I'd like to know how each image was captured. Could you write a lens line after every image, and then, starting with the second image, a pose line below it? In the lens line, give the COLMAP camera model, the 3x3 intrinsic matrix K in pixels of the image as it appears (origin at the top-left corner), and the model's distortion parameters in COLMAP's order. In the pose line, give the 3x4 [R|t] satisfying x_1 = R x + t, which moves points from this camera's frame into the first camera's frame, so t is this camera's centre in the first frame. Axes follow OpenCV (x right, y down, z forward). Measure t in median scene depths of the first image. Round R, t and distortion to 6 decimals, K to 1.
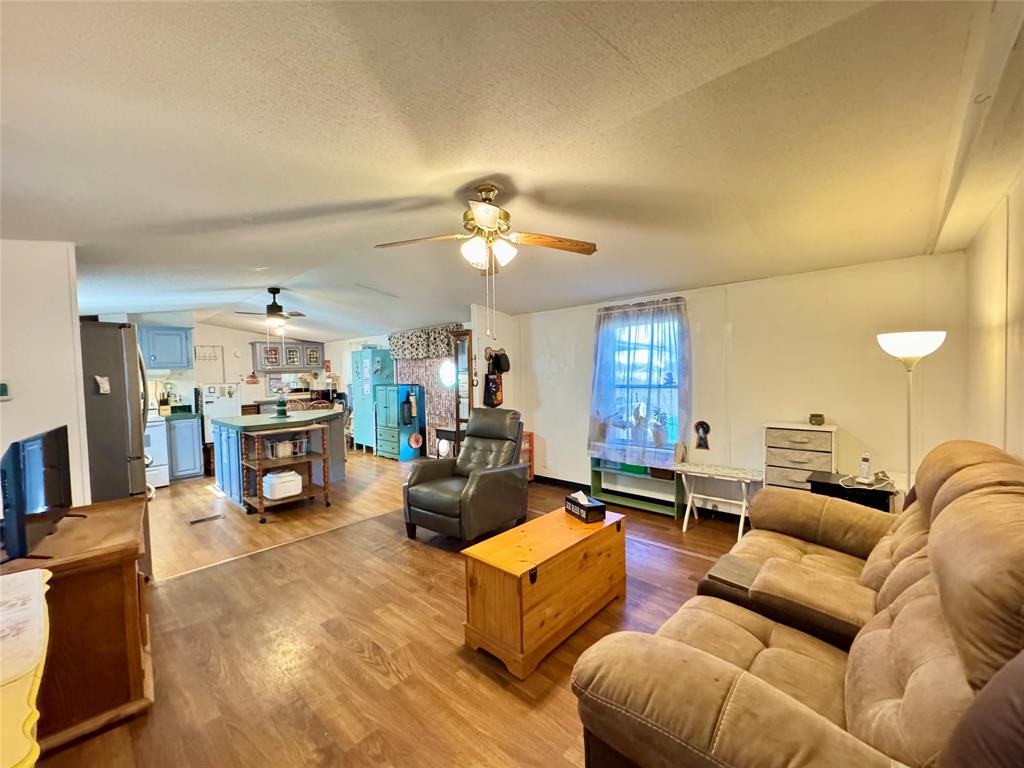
lens RADIAL K [[411.2, 0, 514.3], [0, 411.2, 385.0], [0, 0, 1]] dist [-0.001958, 0.000004]
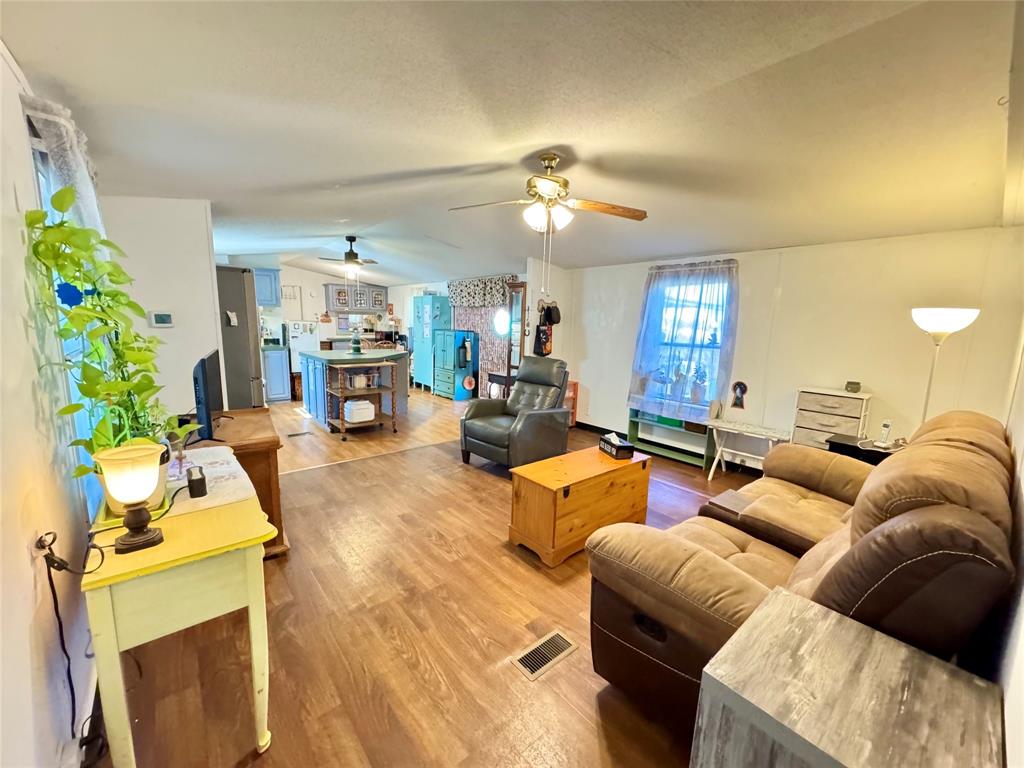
lens RADIAL K [[411.2, 0, 513.4], [0, 411.2, 385.7], [0, 0, 1]] dist [-0.000160, 0.000647]
pose [[0.990915, 0.069880, -0.114914, 0.003982], [-0.055264, 0.990517, 0.125788, -0.001973], [0.122614, -0.118295, 0.985379, -0.109447]]
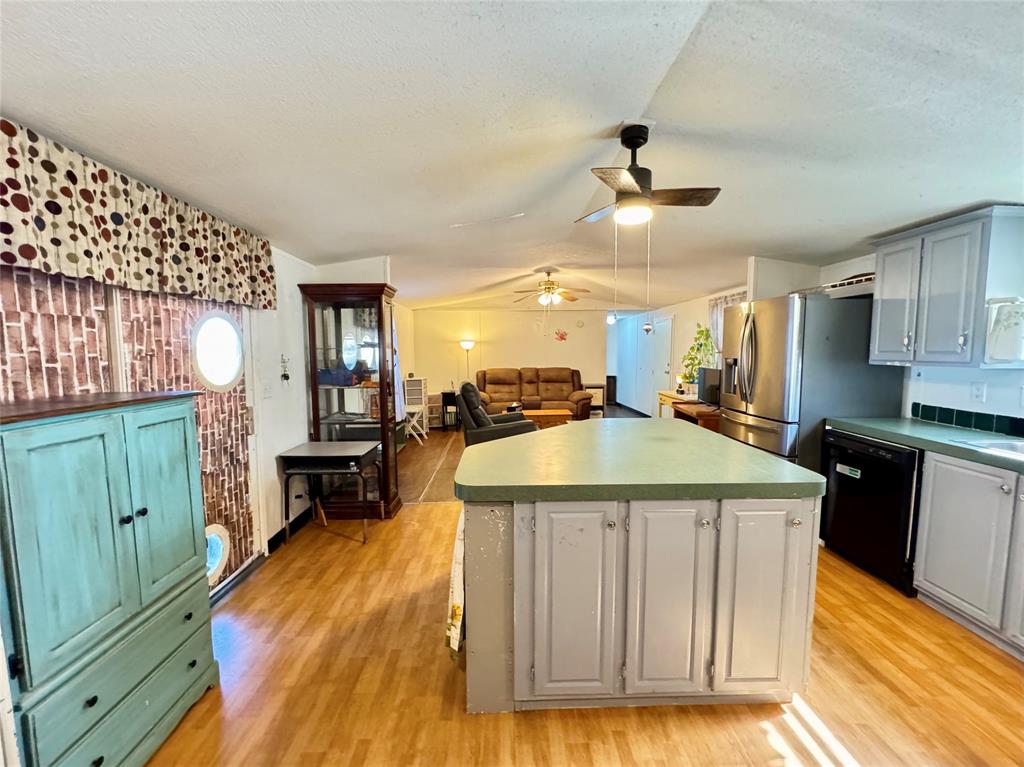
lens RADIAL K [[417.9, 0, 513.1], [0, 417.9, 384.7], [0, 0, 1]] dist [-0.001203, 0.000077]
pose [[-0.699220, -0.033701, 0.714112, -1.052949], [0.041323, 0.995313, 0.087434, -0.033730], [-0.713711, 0.090645, -0.694550, 1.828673]]
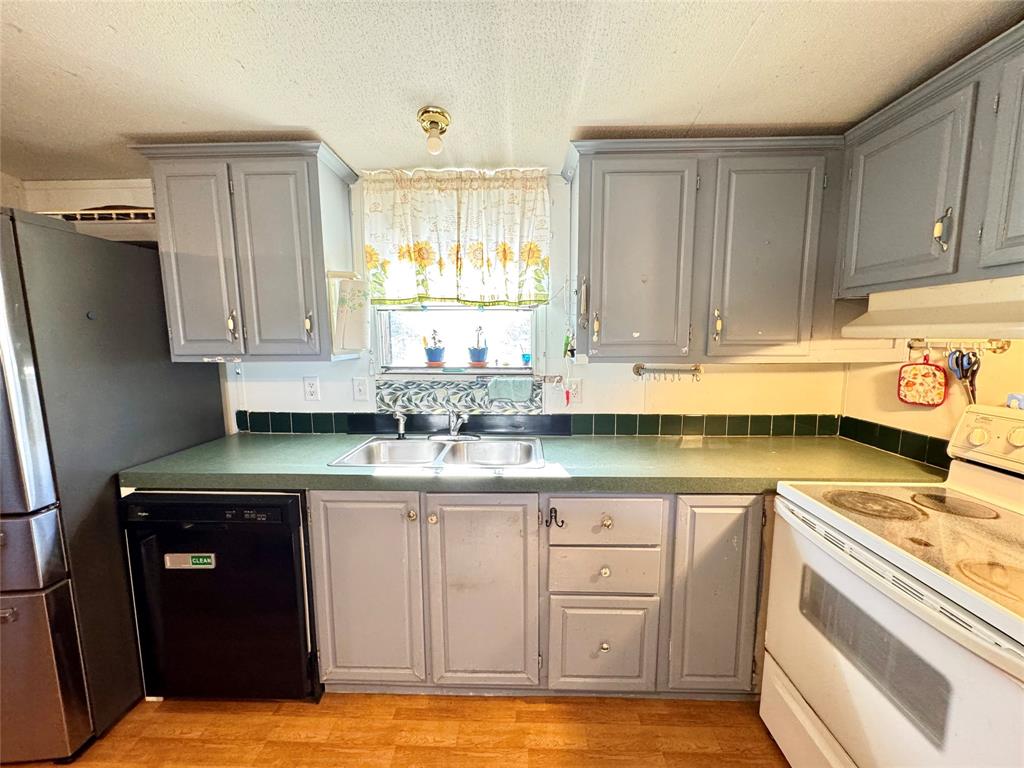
lens RADIAL K [[409.6, 0, 514.3], [0, 409.6, 385.2], [0, 0, 1]] dist [-0.001728, -0.000119]
pose [[-0.753535, 0.112980, -0.647627, -0.947509], [0.004152, 0.985920, 0.167165, -0.025789], [0.657395, 0.123275, -0.743395, 1.398030]]
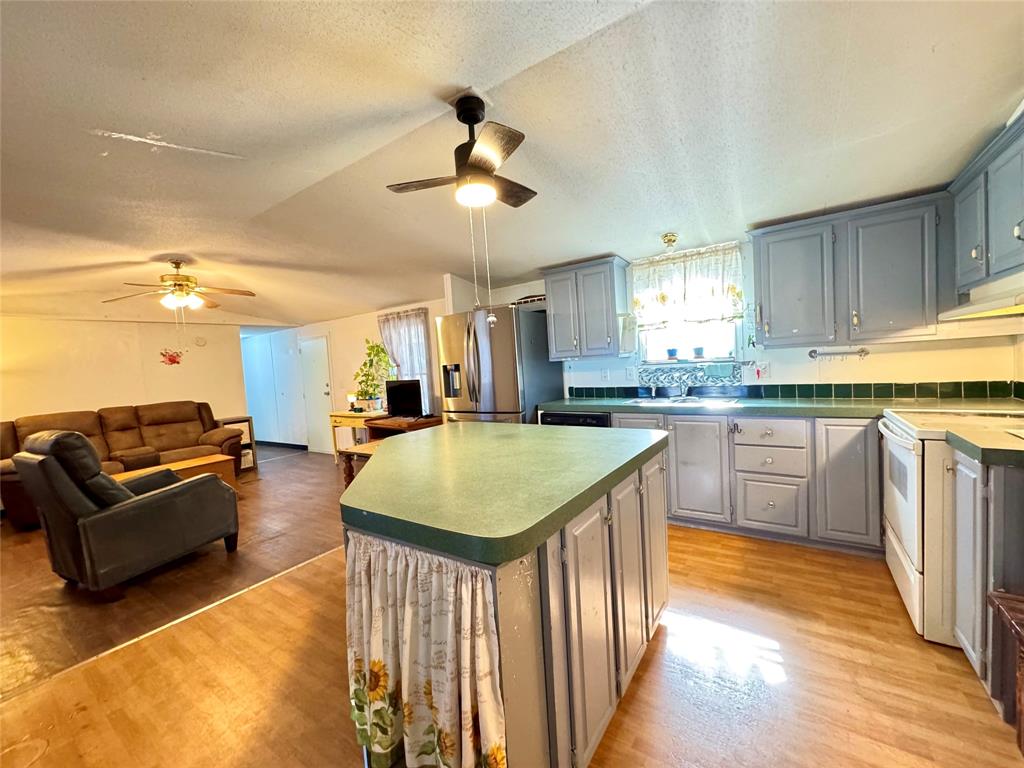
lens RADIAL K [[411.2, 0, 514.3], [0, 411.2, 385.0], [0, 0, 1]] dist [-0.001958, 0.000004]
pose [[-0.985554, 0.093562, -0.141170, -0.714687], [0.082021, 0.992958, 0.085479, -0.013036], [0.148174, 0.072665, -0.986288, 1.824708]]
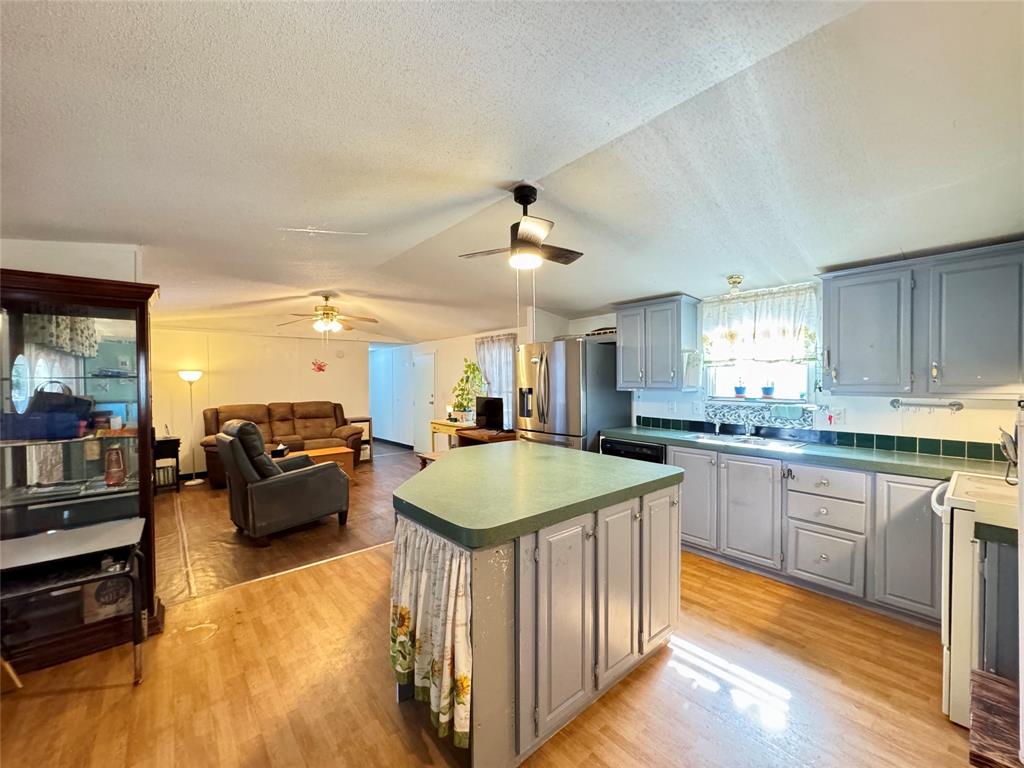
lens RADIAL K [[409.6, 0, 514.3], [0, 409.6, 385.2], [0, 0, 1]] dist [-0.001728, -0.000119]
pose [[-0.993098, 0.027423, 0.114037, -0.809070], [0.031728, 0.998844, 0.036112, -0.038992], [-0.112915, 0.039481, -0.992820, 1.931334]]
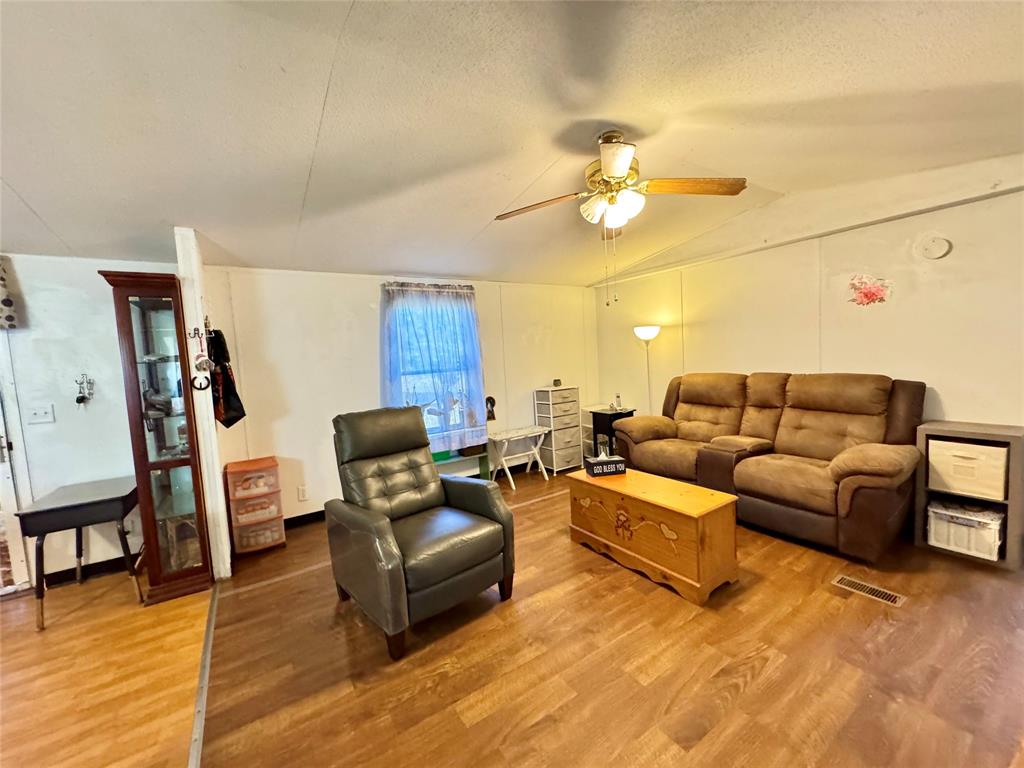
lens RADIAL K [[411.2, 0, 514.3], [0, 411.2, 385.0], [0, 0, 1]] dist [-0.001958, 0.000004]
pose [[0.241655, -0.068117, 0.967968, -0.662571], [0.077915, 0.995674, 0.050615, 0.001769], [-0.967229, 0.063188, 0.245917, 0.654616]]
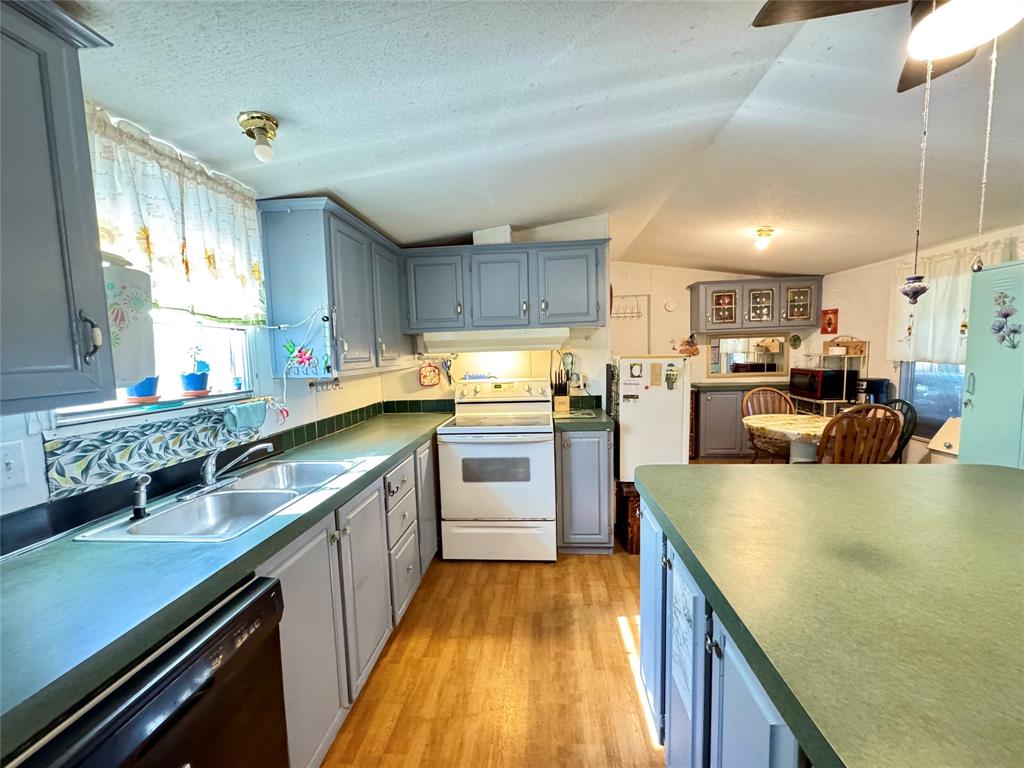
lens RADIAL K [[411.2, 0, 514.3], [0, 411.2, 385.0], [0, 0, 1]] dist [-0.001958, 0.000004]
pose [[0.615874, 0.076929, -0.784080, -0.719844], [-0.016346, 0.996255, 0.084907, -0.013866], [0.787675, -0.039475, 0.614825, 0.957077]]
